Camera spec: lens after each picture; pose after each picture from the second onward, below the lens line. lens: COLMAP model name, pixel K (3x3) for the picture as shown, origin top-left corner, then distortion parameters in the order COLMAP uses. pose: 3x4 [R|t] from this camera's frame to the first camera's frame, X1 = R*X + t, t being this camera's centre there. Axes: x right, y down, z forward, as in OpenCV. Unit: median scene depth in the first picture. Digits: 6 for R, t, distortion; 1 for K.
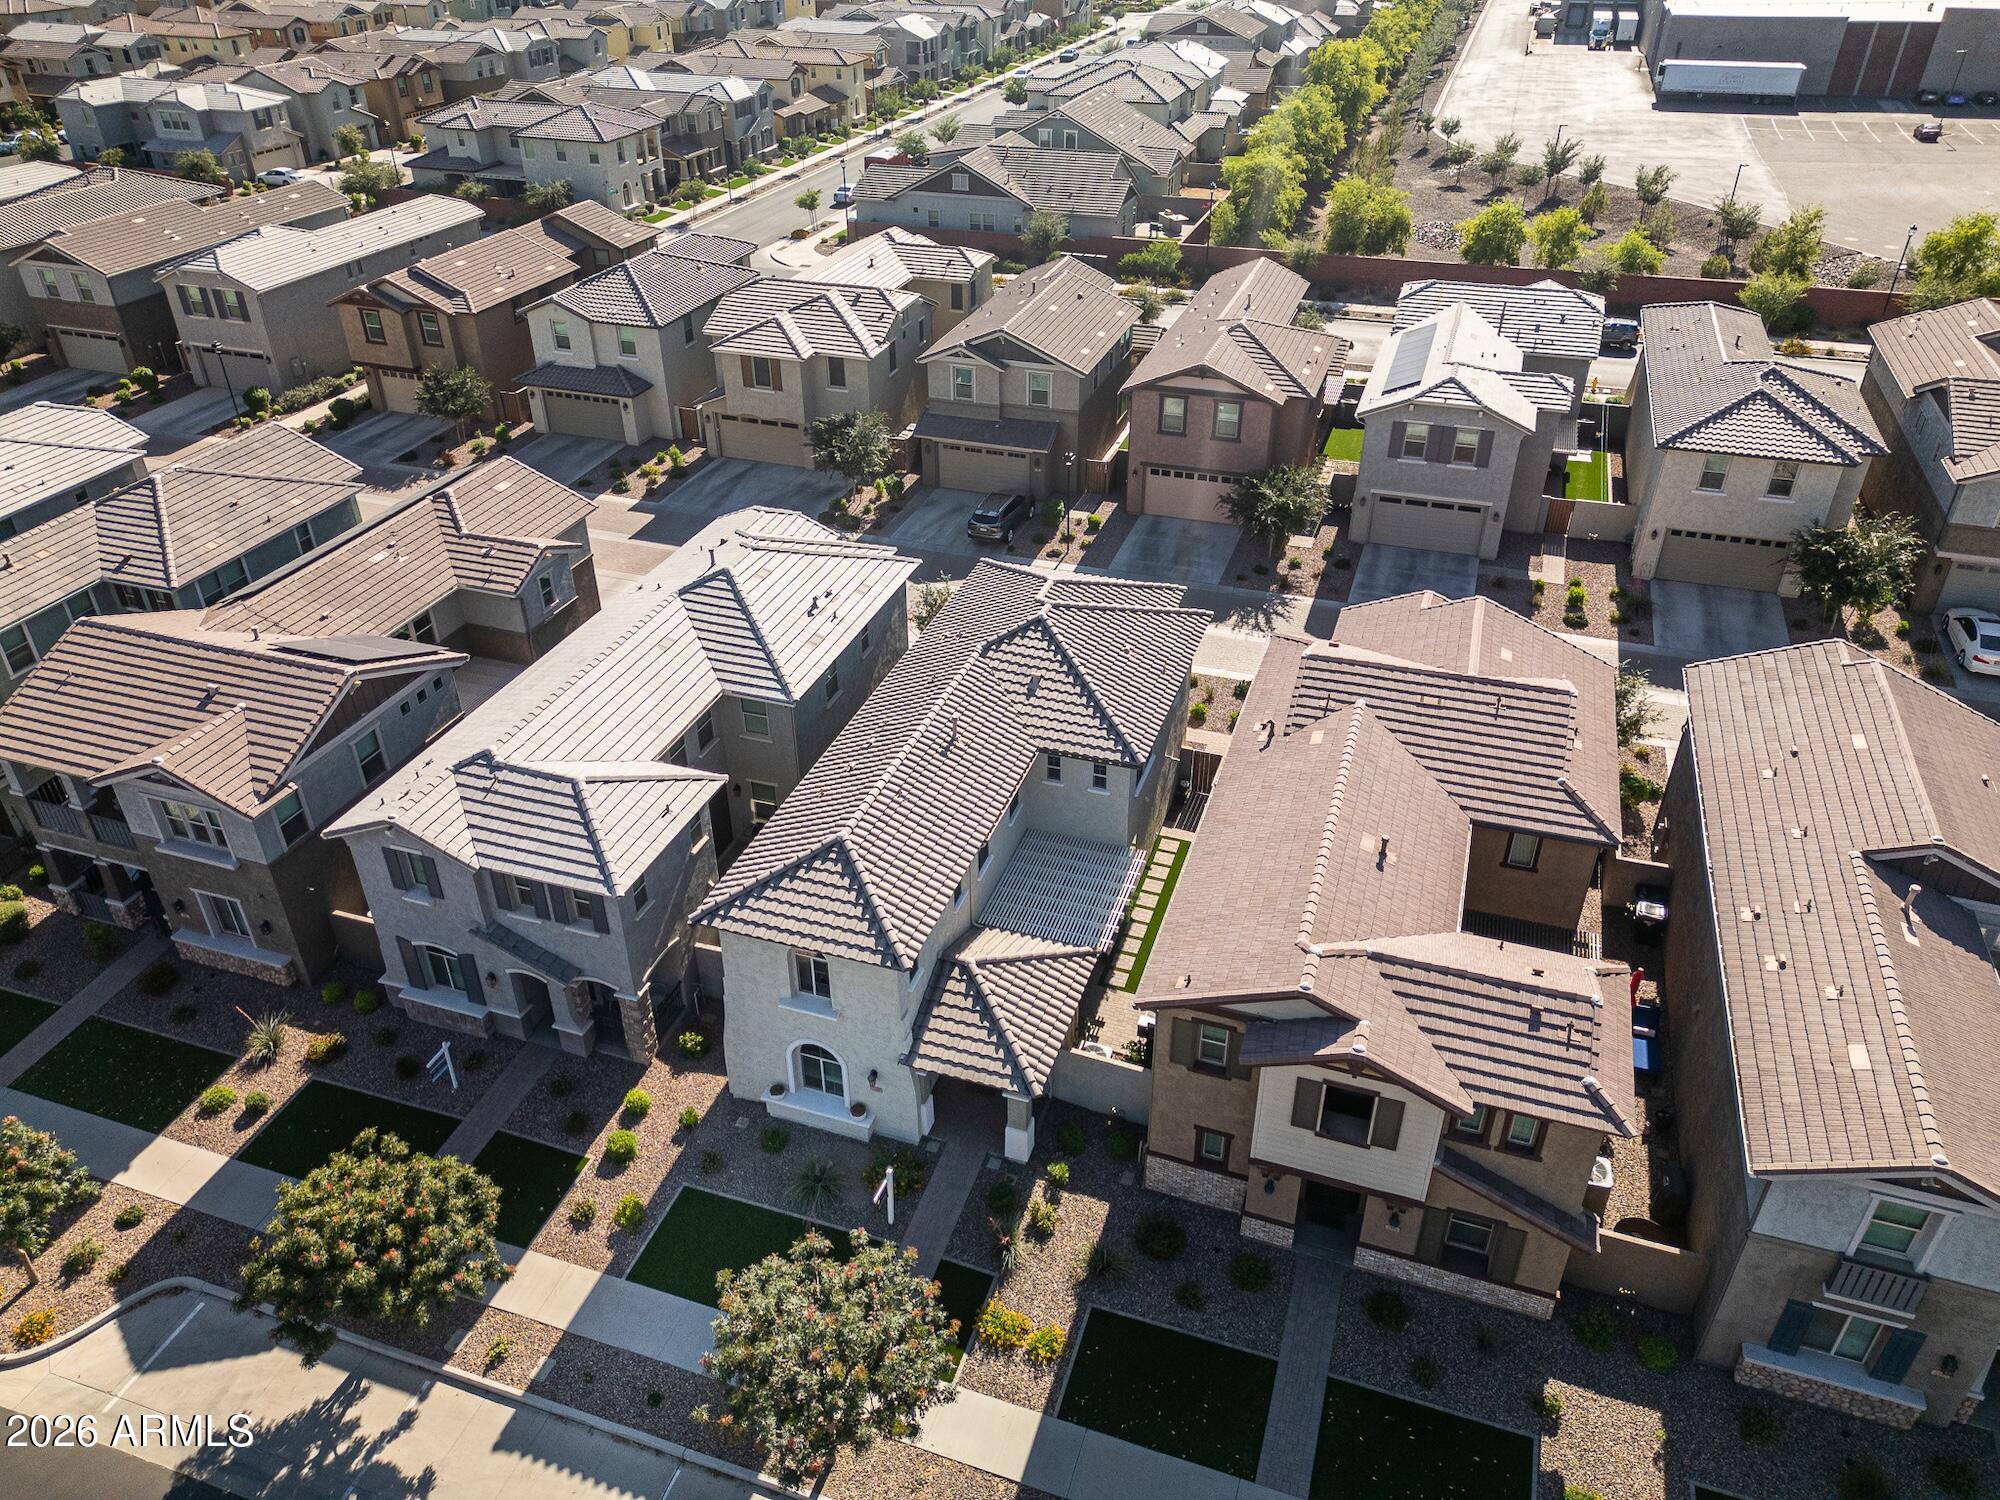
lens RADIAL K [[1396.8, 0, 994.4], [0, 1396.8, 752.3], [0, 0, 1]] dist [0.058655, -0.049967]
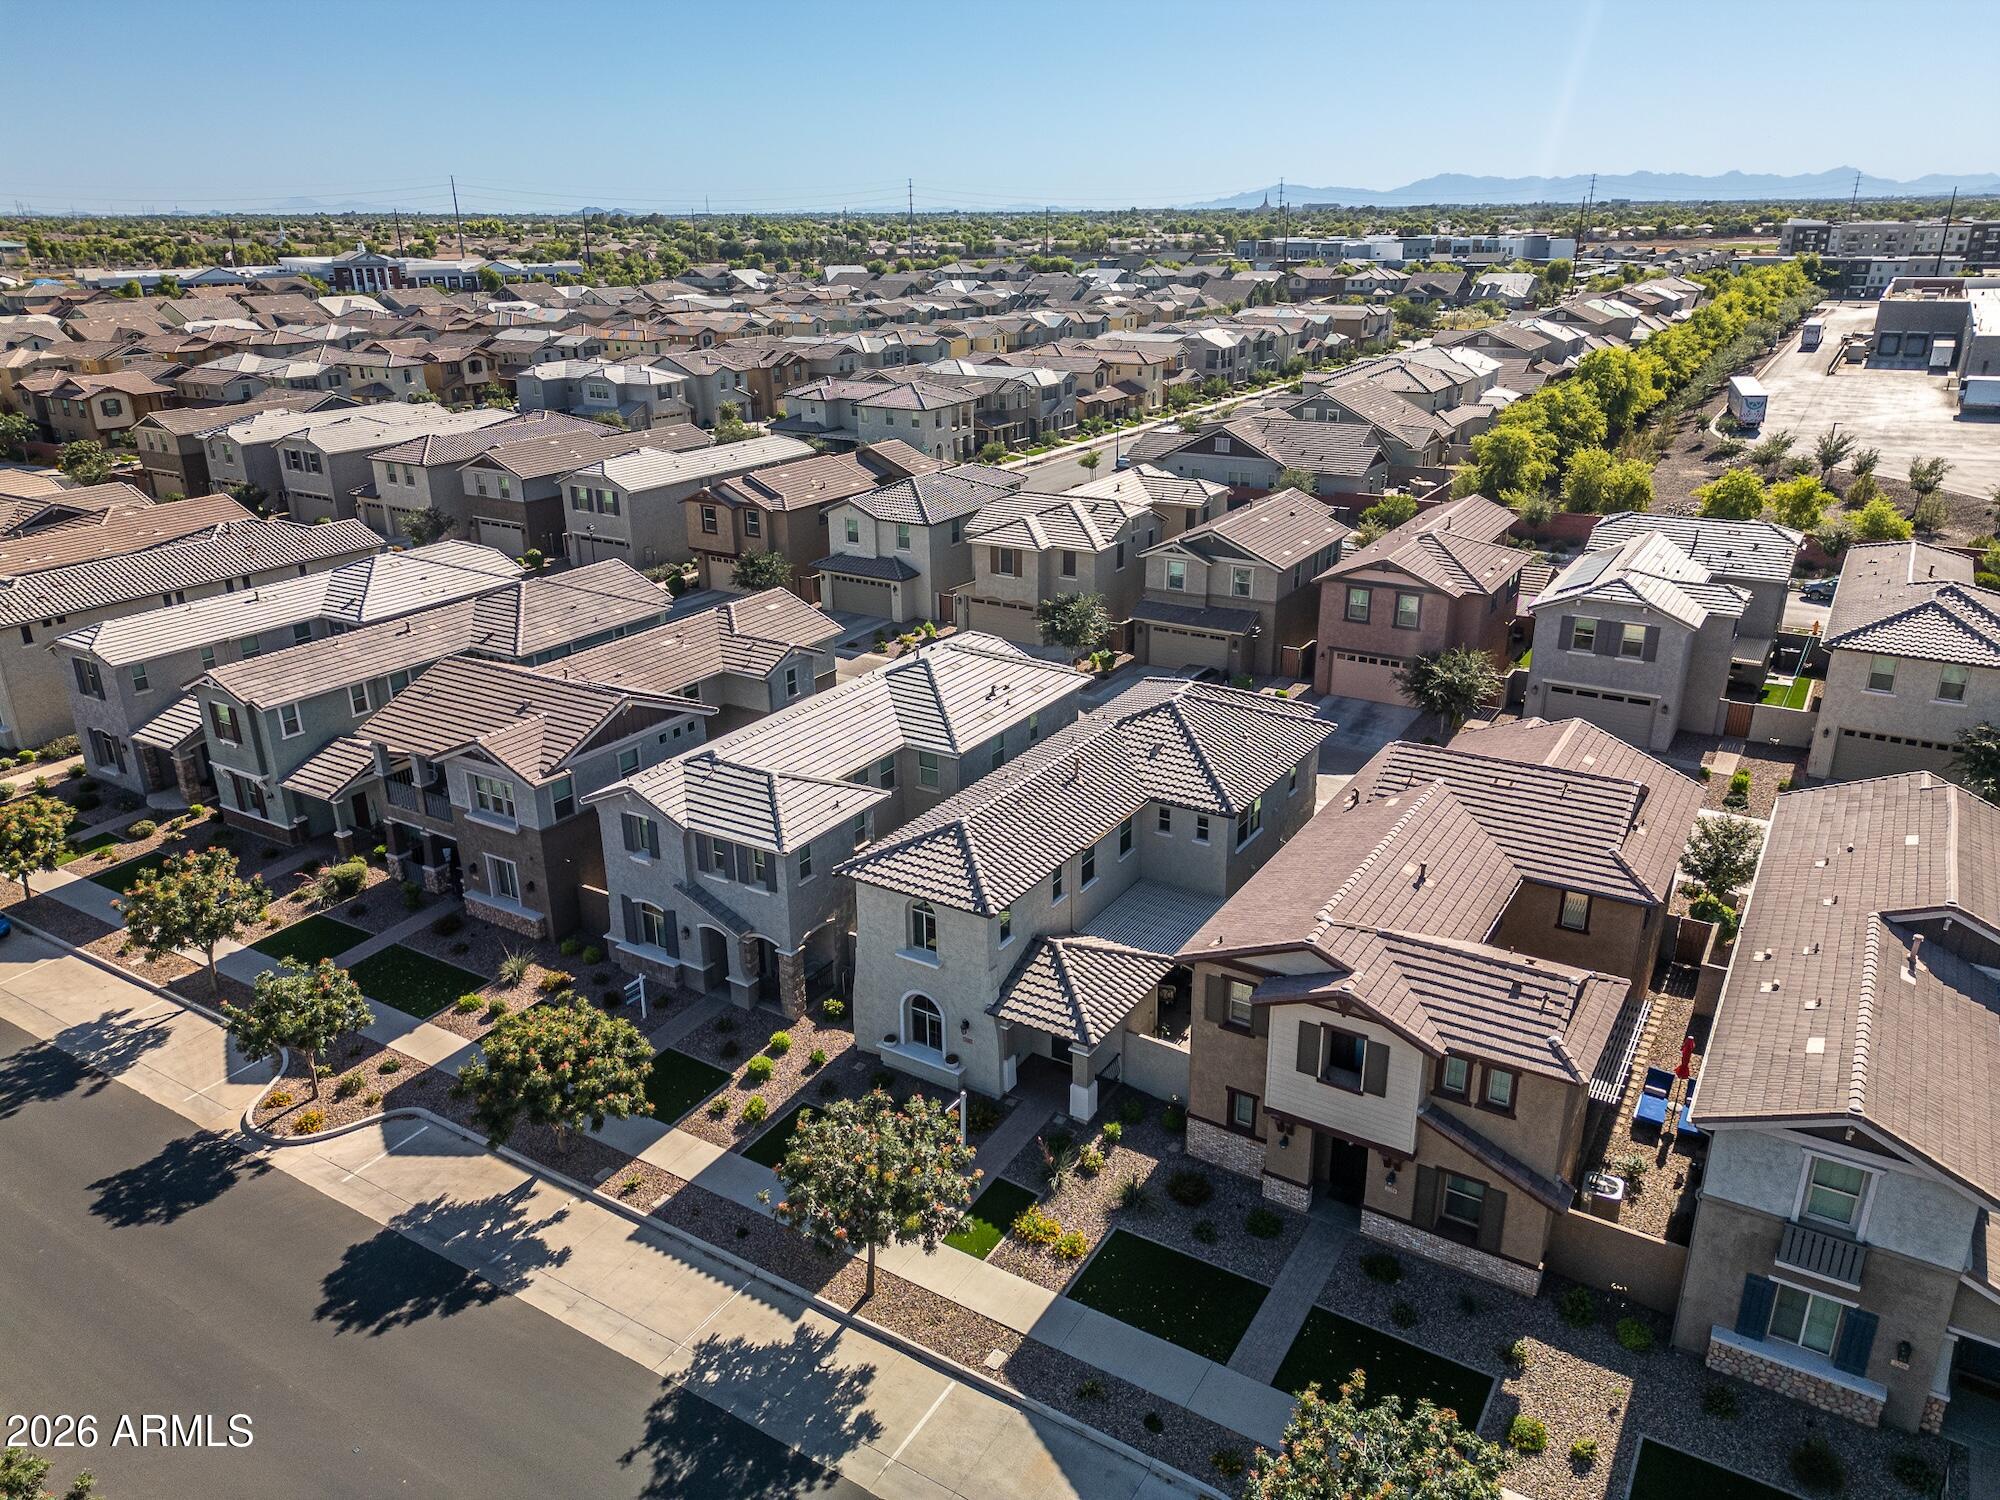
lens RADIAL K [[1396.8, 0, 995.9], [0, 1396.8, 751.9], [0, 0, 1]] dist [0.058655, -0.049967]
pose [[0.974778, 0.075441, -0.210041, 0.102602], [-0.117175, 0.973986, -0.193965, 0.140008], [0.189944, 0.213684, 0.958259, -0.108505]]
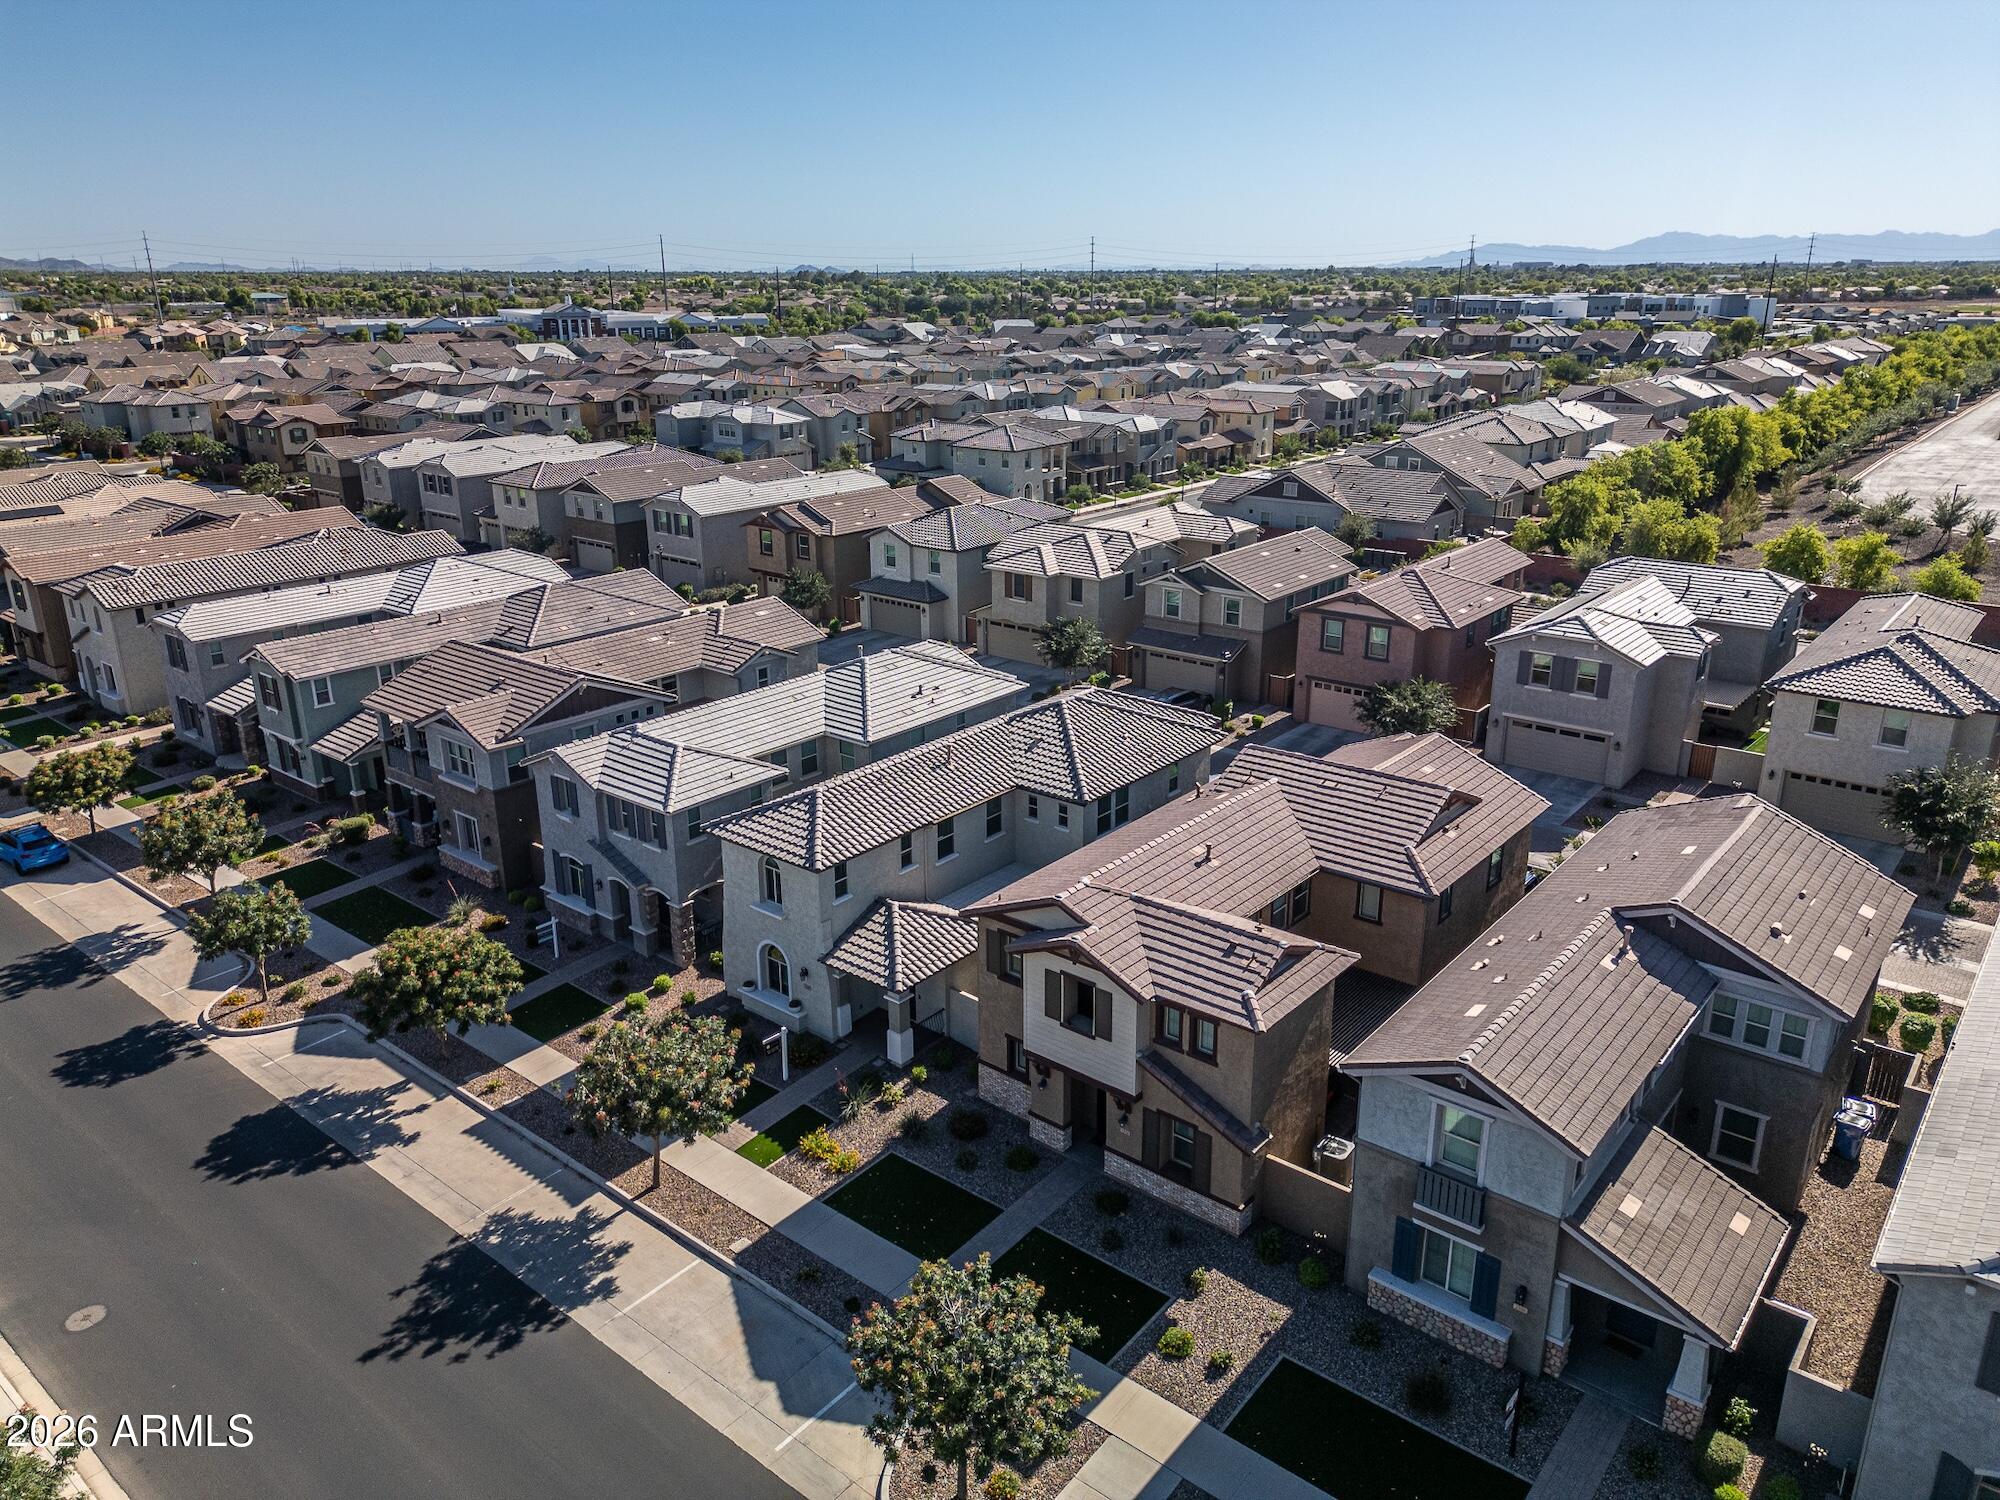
lens RADIAL K [[1396.8, 0, 996.7], [0, 1396.8, 752.0], [0, 0, 1]] dist [0.058655, -0.049967]
pose [[0.936361, 0.113435, -0.332206, 0.299788], [-0.190596, 0.958997, -0.209756, 0.164957], [0.294791, 0.259725, 0.919587, -0.127035]]
